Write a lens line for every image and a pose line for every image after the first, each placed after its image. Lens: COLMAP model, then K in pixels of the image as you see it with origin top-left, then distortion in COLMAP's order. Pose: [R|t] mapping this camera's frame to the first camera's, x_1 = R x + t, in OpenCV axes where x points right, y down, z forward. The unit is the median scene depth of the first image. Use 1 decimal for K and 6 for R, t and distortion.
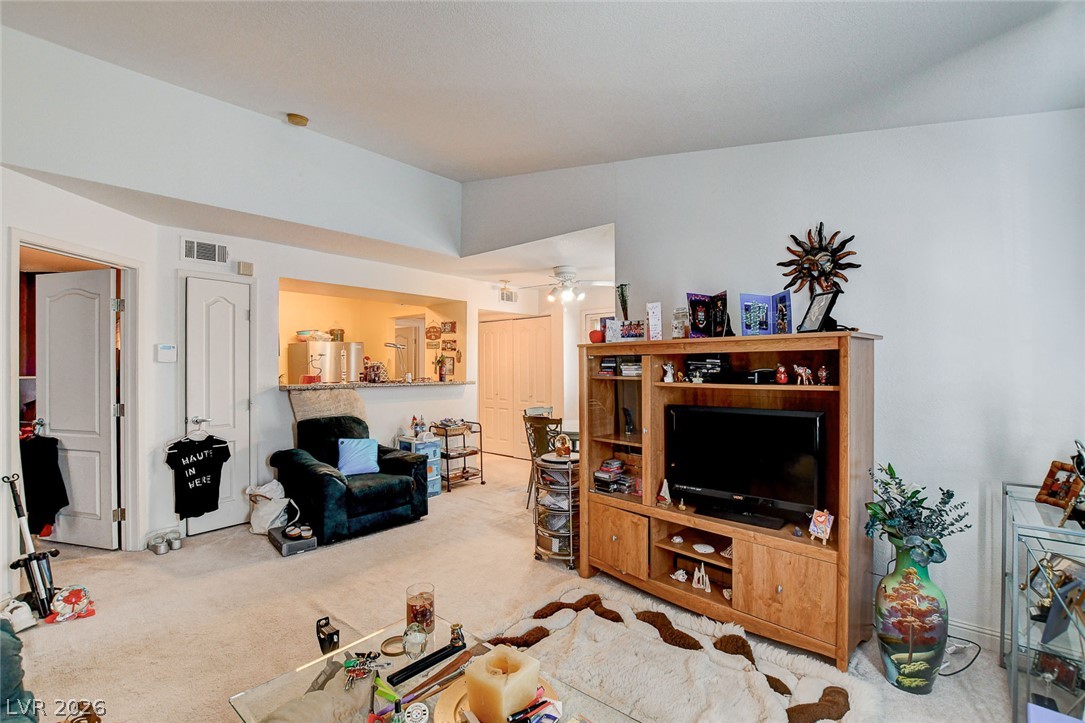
lens RADIAL K [[486.2, 0, 543.9], [0, 486.2, 367.2], [0, 0, 1]] dist [-0.035911, 0.000103]
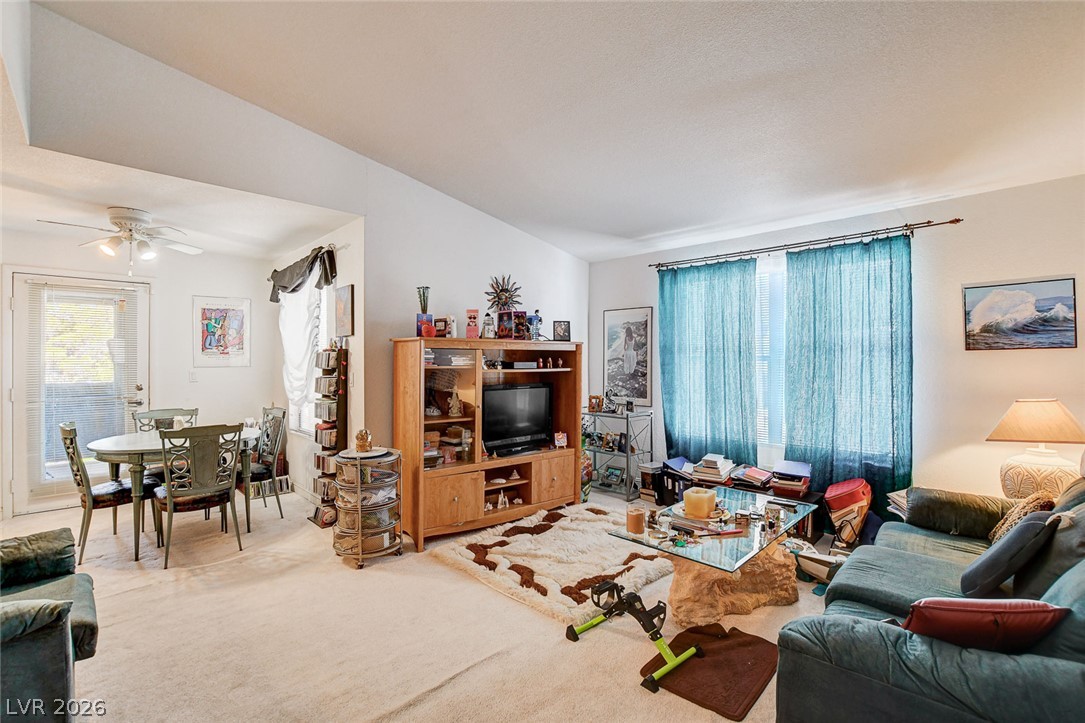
lens RADIAL K [[482.5, 0, 544.2], [0, 482.5, 359.8], [0, 0, 1]] dist [-0.035296, 0.005058]
pose [[0.069920, 0.002484, 0.997549, -0.577021], [-0.001216, 0.999996, -0.002405, 0.003451], [-0.997552, -0.001045, 0.069923, 0.384010]]
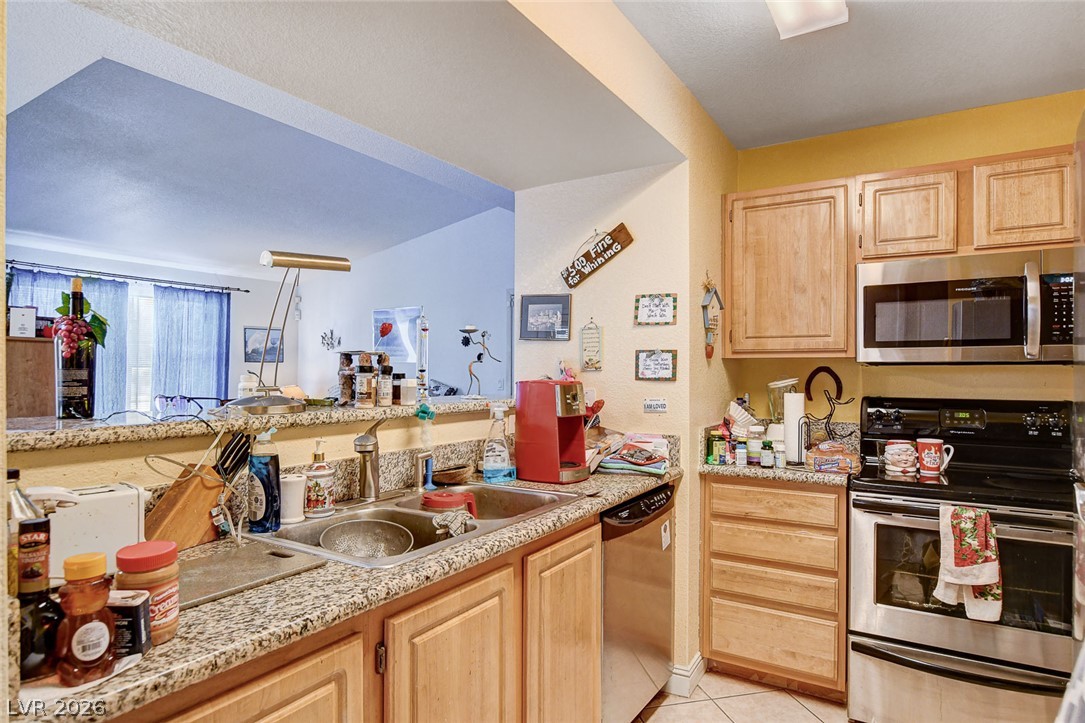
lens RADIAL K [[603.5, 0, 545.0], [0, 603.5, 367.3], [0, 0, 1]] dist [-0.021473, 0.002819]
pose [[-0.985650, -0.002750, -0.168778, -0.393283], [-0.001602, 0.999975, -0.006940, 0.009641], [0.168793, -0.006570, -0.985630, 1.376905]]
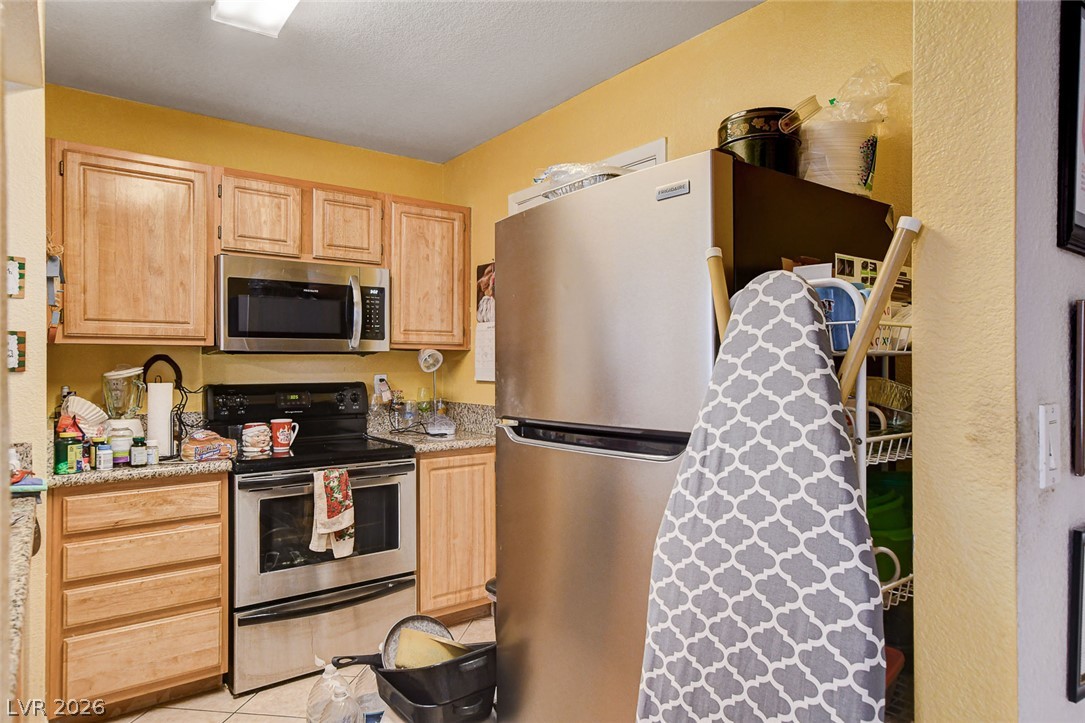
lens RADIAL K [[660.2, 0, 542.5], [0, 660.2, 361.5], [0, 0, 1]] dist [0.009928, 0.002540]
pose [[-0.208511, 0.000357, -0.978020, -0.247524], [0.001868, 0.999998, -0.000033, 0.011224], [0.978018, -0.001834, -0.208512, 1.316944]]
